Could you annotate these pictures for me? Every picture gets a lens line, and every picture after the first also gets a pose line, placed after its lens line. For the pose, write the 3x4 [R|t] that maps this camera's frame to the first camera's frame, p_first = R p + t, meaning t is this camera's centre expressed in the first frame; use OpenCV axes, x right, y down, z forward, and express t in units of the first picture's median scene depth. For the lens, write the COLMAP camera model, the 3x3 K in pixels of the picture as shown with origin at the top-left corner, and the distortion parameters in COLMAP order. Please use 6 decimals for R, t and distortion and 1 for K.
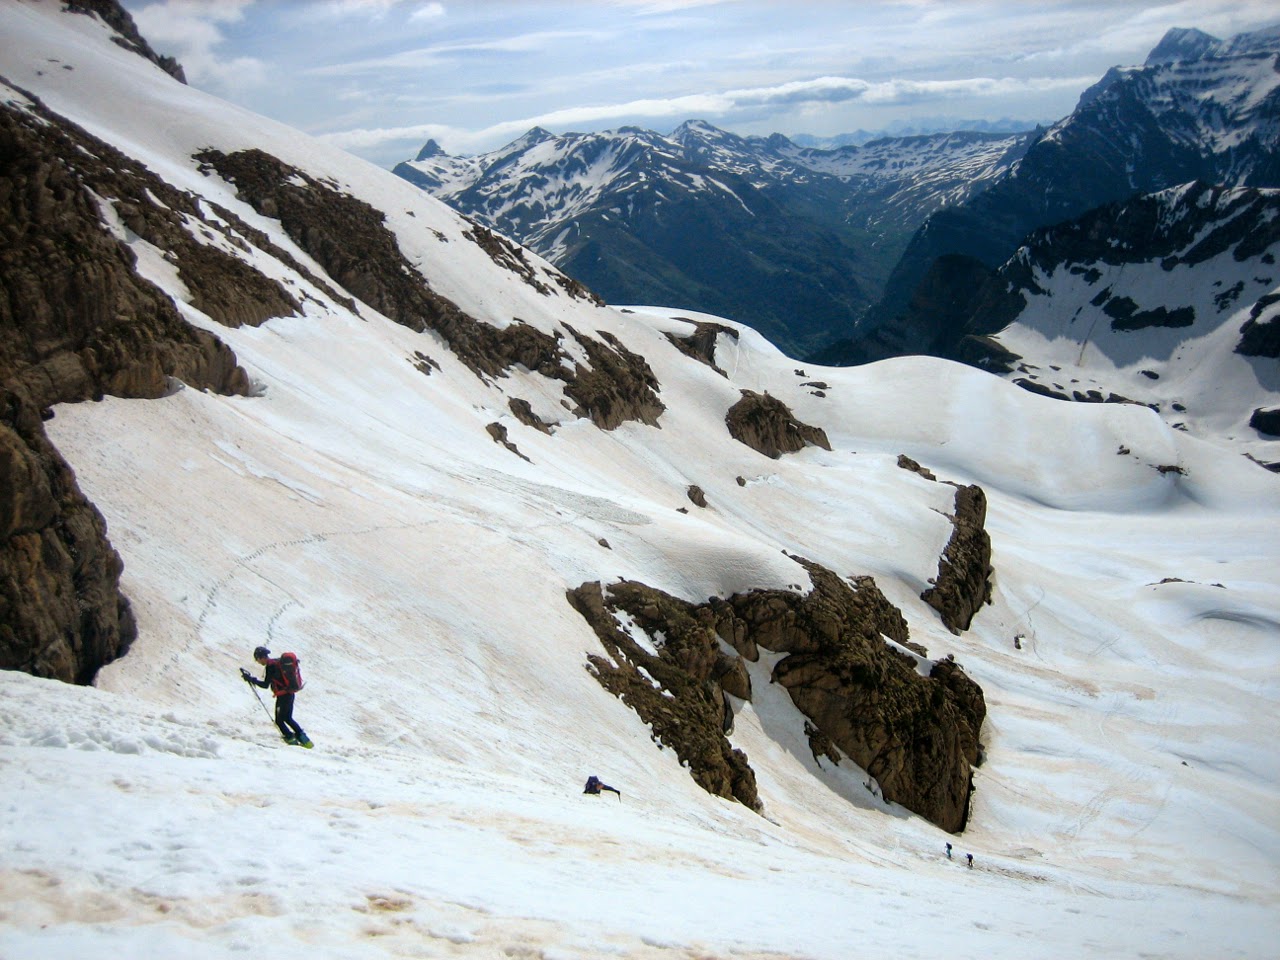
lens RADIAL K [[3328.7, 0, 640.1], [0, 3328.7, 480.0], [0, 0, 1]] dist [-0.064902, 0.000000]
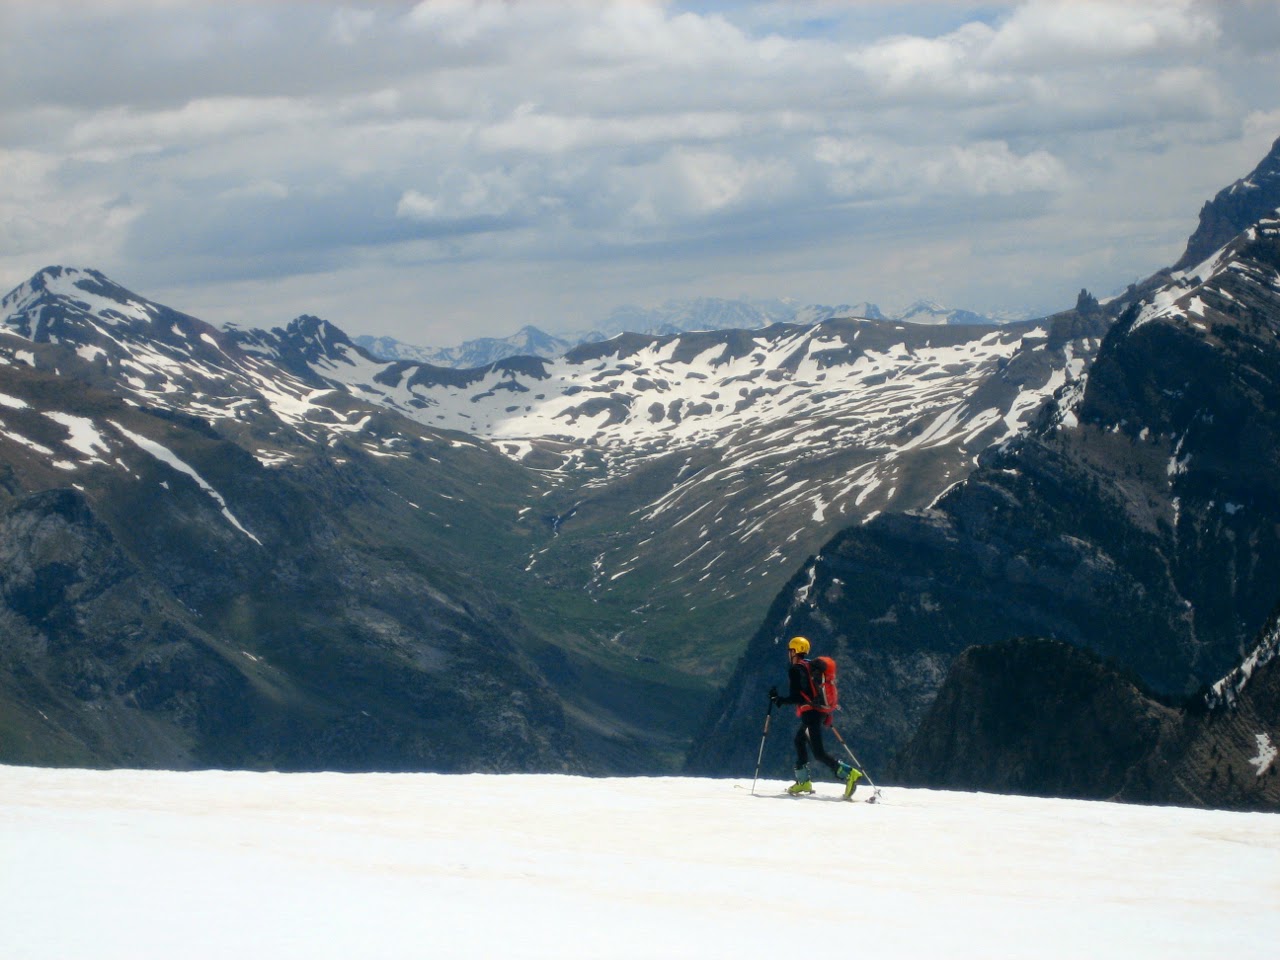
lens RADIAL K [[3328.7, 0, 639.8], [0, 3328.7, 479.4], [0, 0, 1]] dist [-0.064902, 0.000000]
pose [[0.974702, 0.014849, 0.223016, -0.001558], [0.019234, 0.988517, -0.149882, -0.036487], [-0.222681, 0.150380, 0.963223, 0.672073]]
